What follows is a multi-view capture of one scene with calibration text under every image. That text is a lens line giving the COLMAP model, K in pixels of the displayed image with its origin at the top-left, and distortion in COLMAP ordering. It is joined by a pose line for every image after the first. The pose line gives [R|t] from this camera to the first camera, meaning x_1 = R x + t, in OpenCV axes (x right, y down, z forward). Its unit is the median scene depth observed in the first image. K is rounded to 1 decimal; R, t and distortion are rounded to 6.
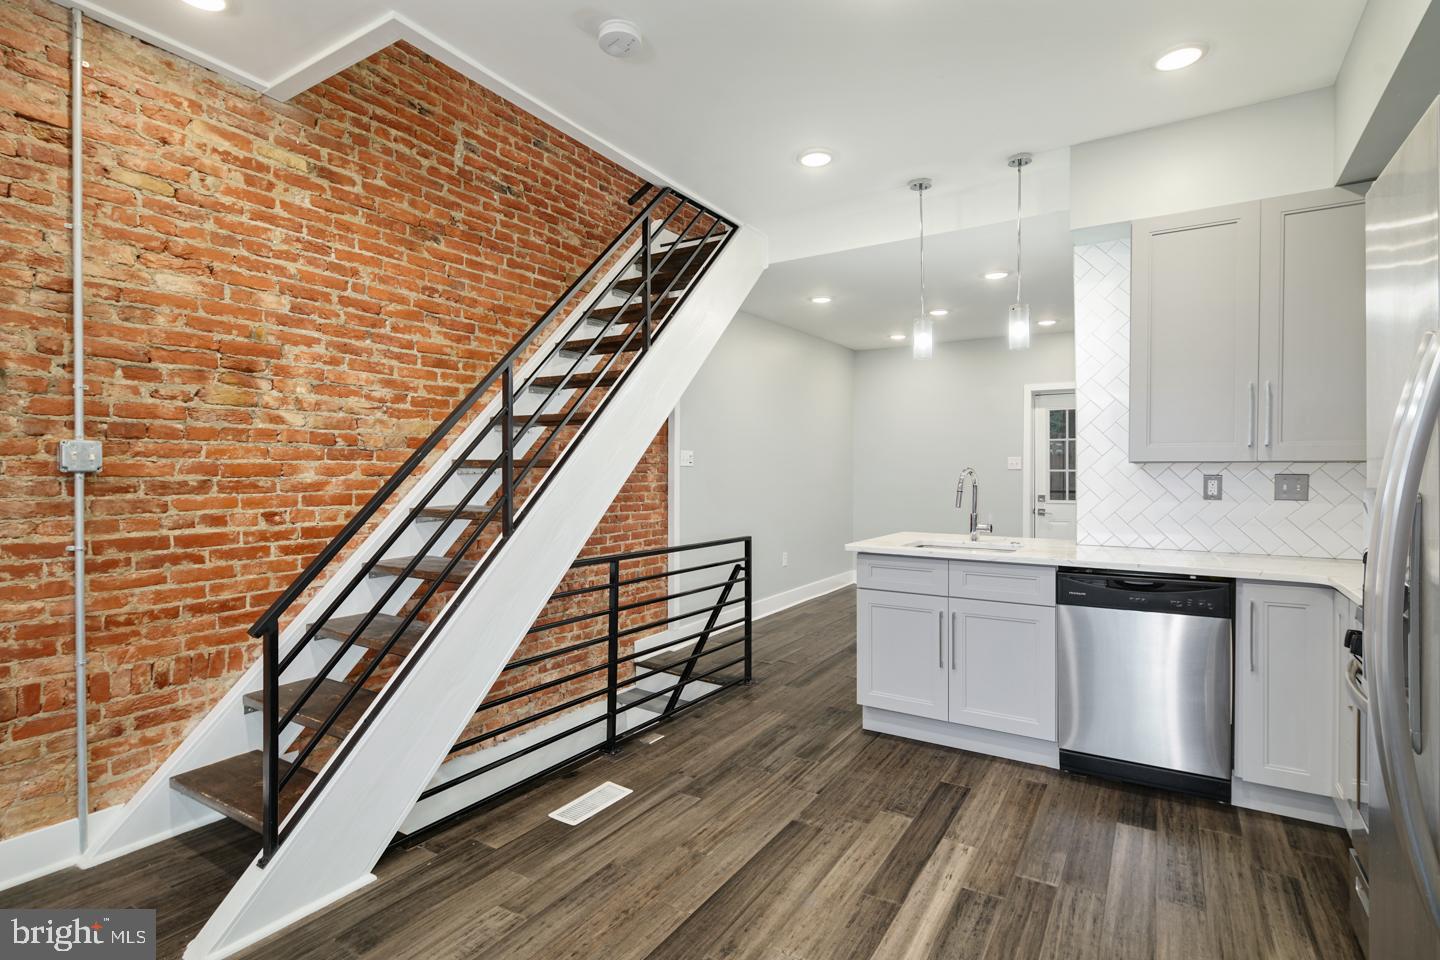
lens RADIAL K [[713.2, 0, 720.2], [0, 713.2, 481.2], [0, 0, 1]] dist [0.000006, -0.000189]
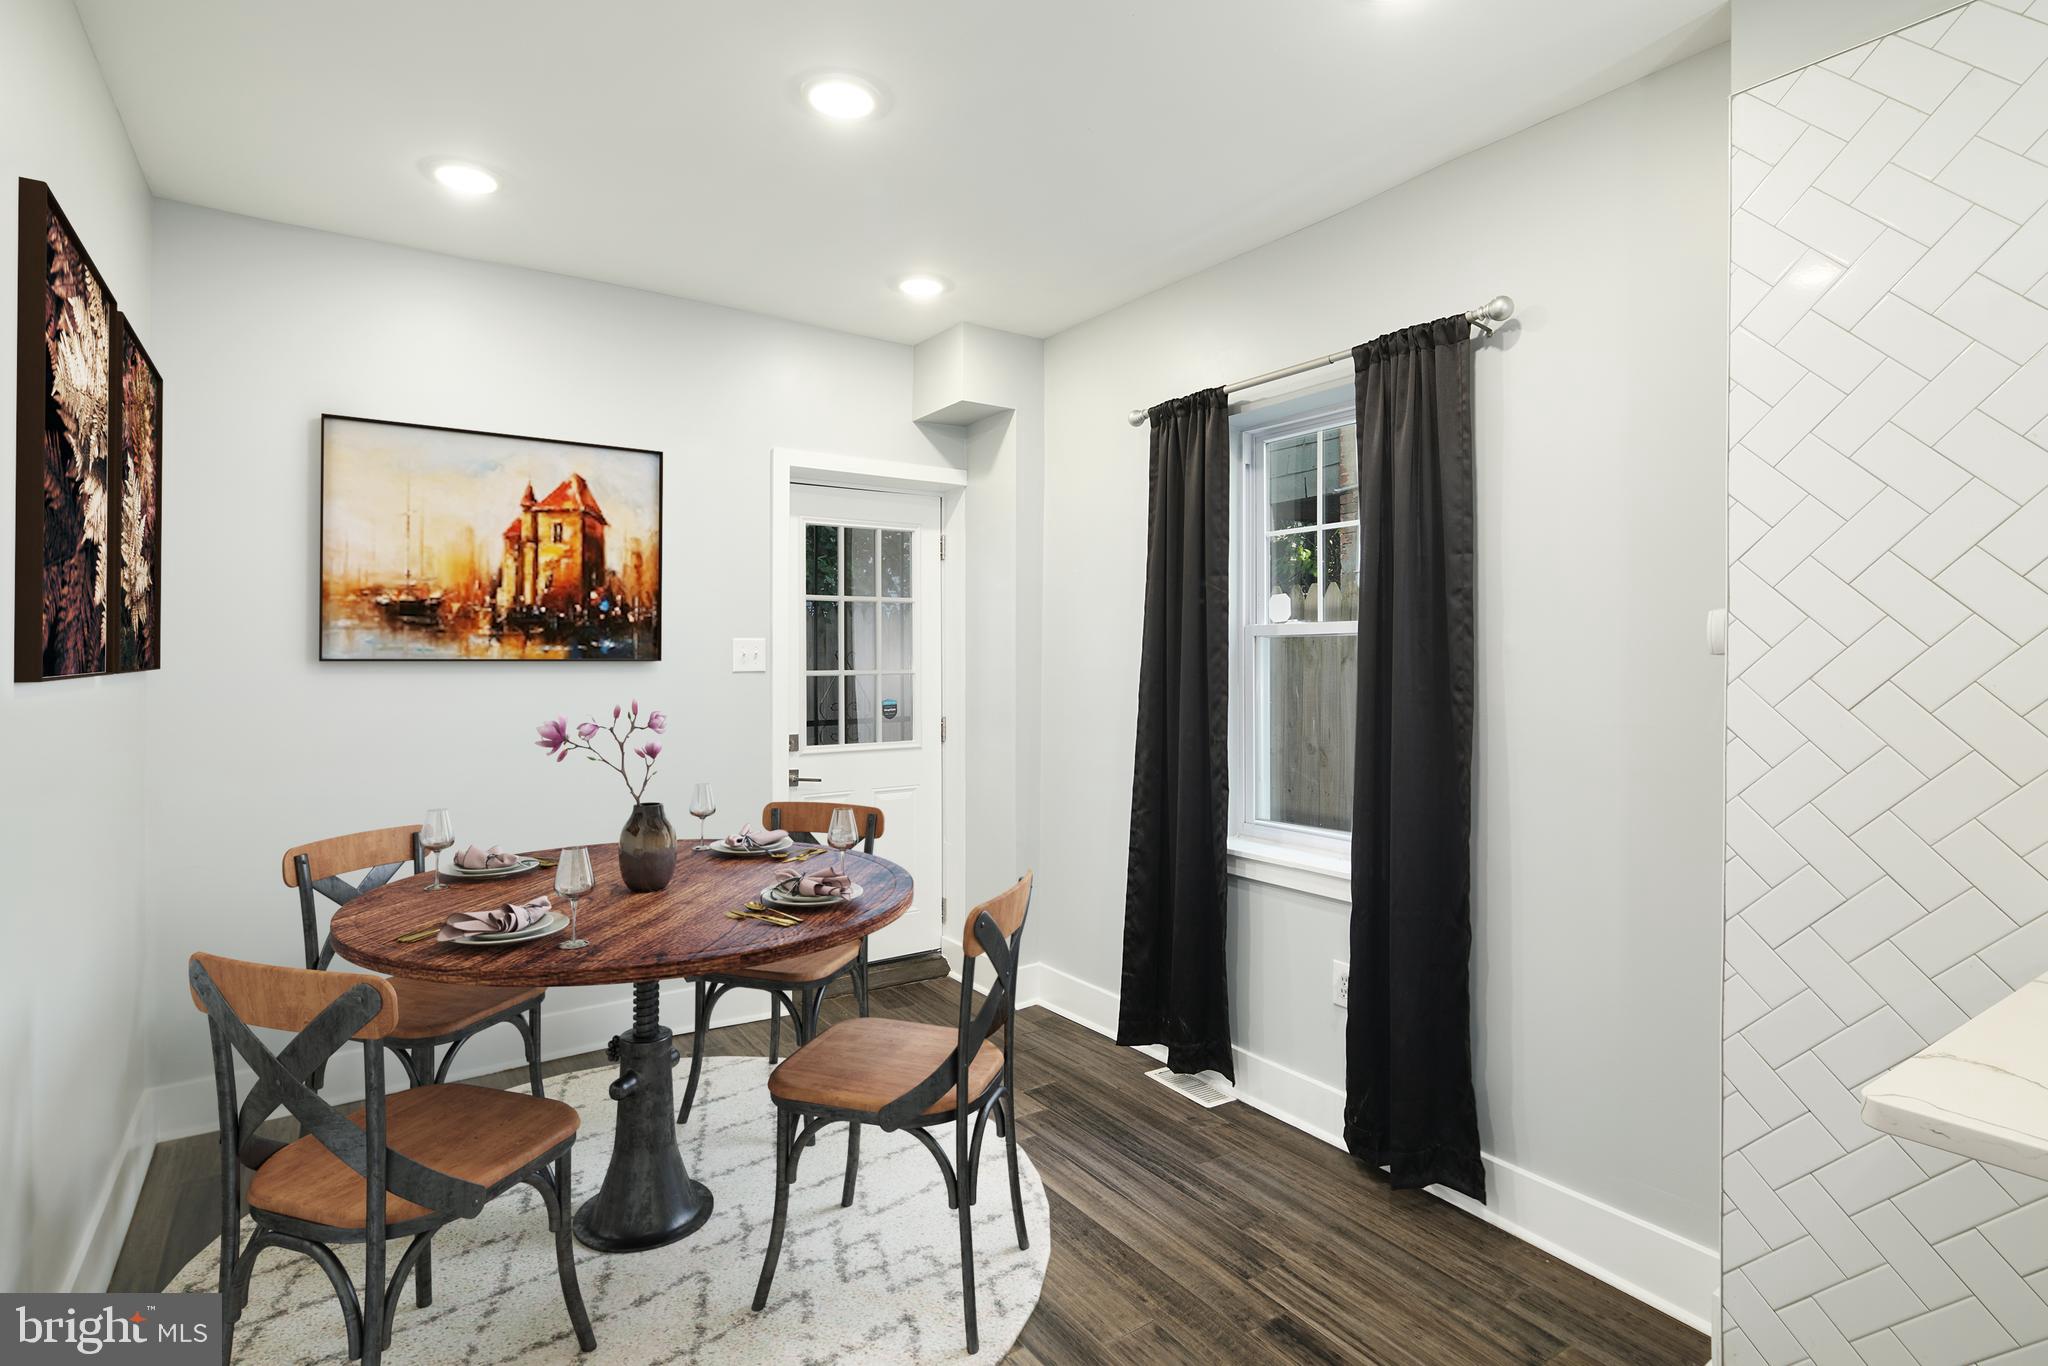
lens RADIAL K [[1014.4, 0, 1019.0], [0, 1014.4, 652.1], [0, 0, 1]] dist [0.000006, -0.000189]
pose [[0.394476, 0.001391, 0.918905, -0.030147], [0.011812, 0.999909, -0.006584, -0.048143], [-0.918830, 0.013451, 0.394423, 1.530795]]
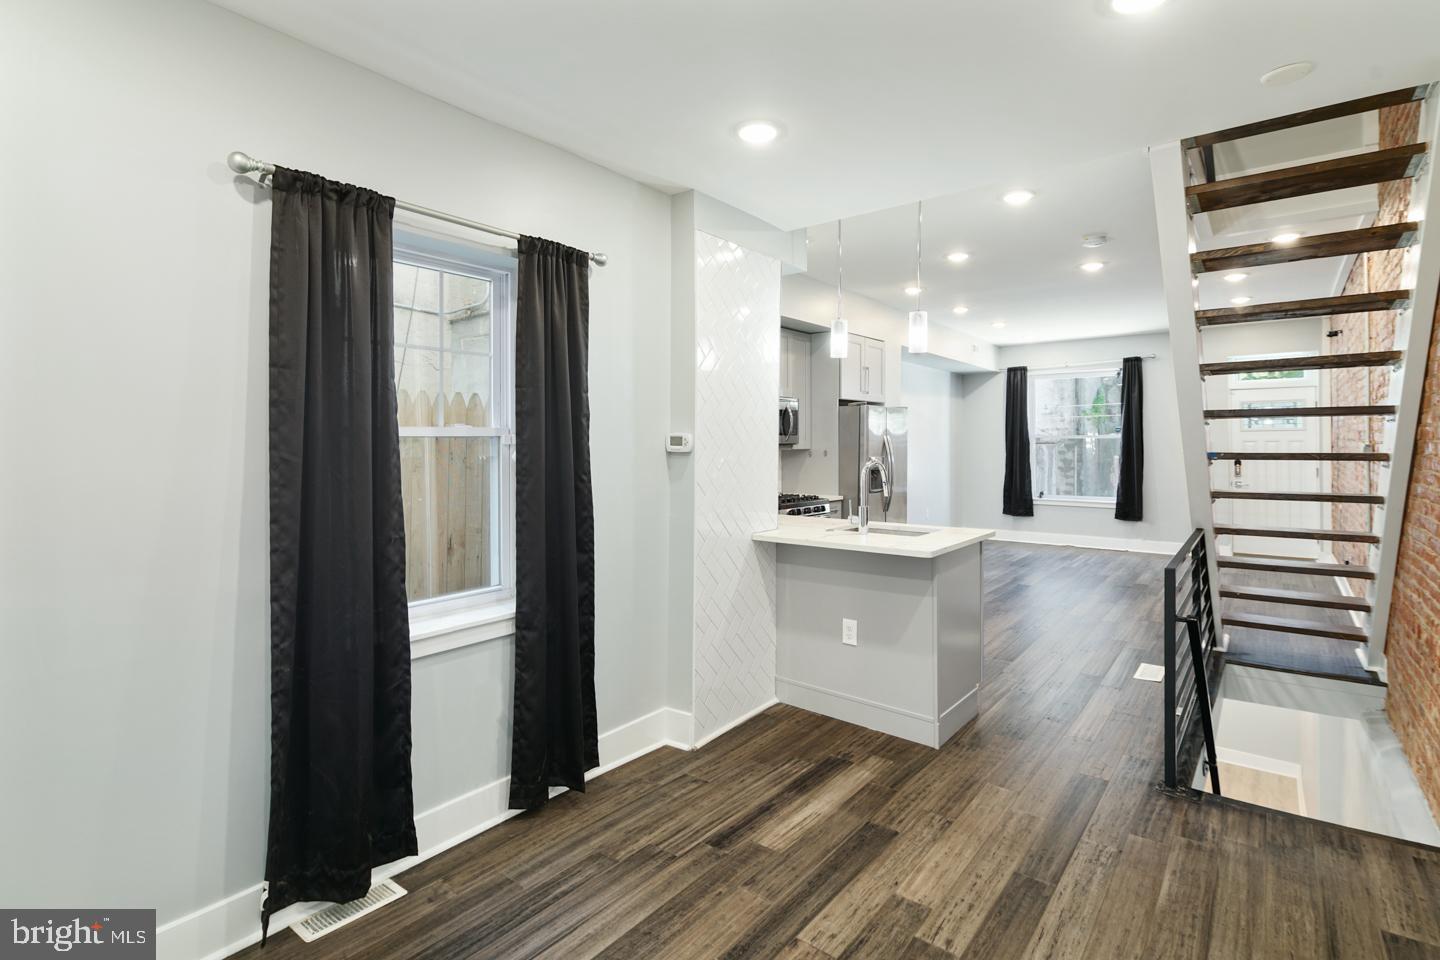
lens RADIAL K [[713.2, 0, 697.8], [0, 713.2, 445.1], [0, 0, 1]] dist [0.000006, -0.000189]
pose [[-0.992540, 0.012520, 0.121276, 0.557756], [0.014803, 0.999729, 0.017948, -0.070144], [-0.121019, 0.019609, -0.992457, 2.414837]]
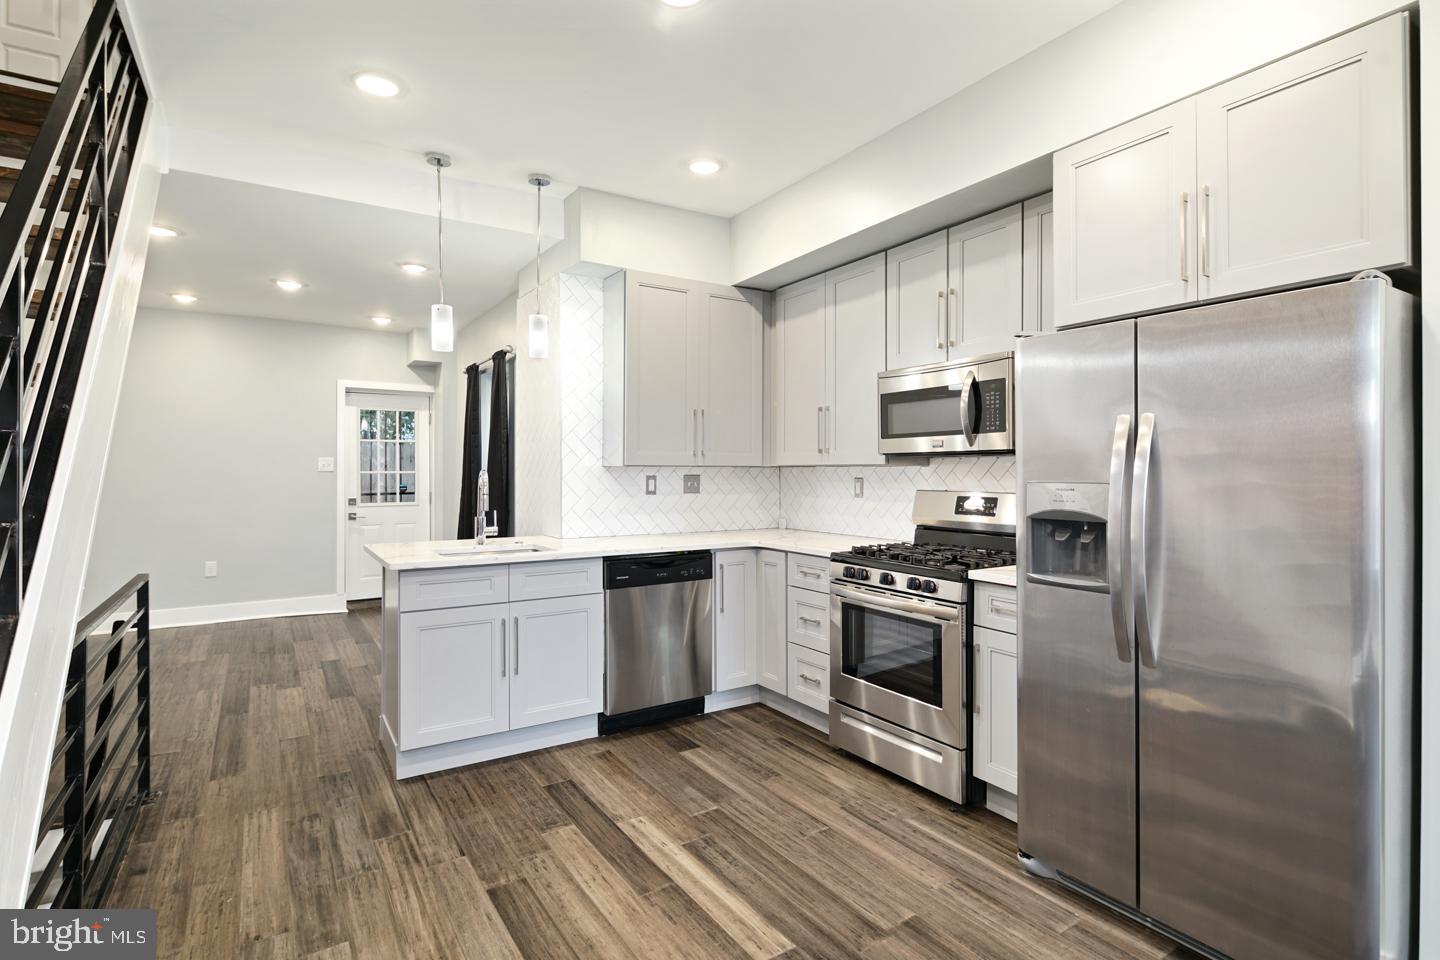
lens RADIAL K [[713.2, 0, 744.9], [0, 713.2, 477.0], [0, 0, 1]] dist [0.000006, -0.000189]
pose [[0.406296, -0.008079, 0.913706, -0.465350], [0.014774, 0.999888, 0.002271, -0.007377], [-0.913622, 0.012576, 0.406370, 0.323894]]
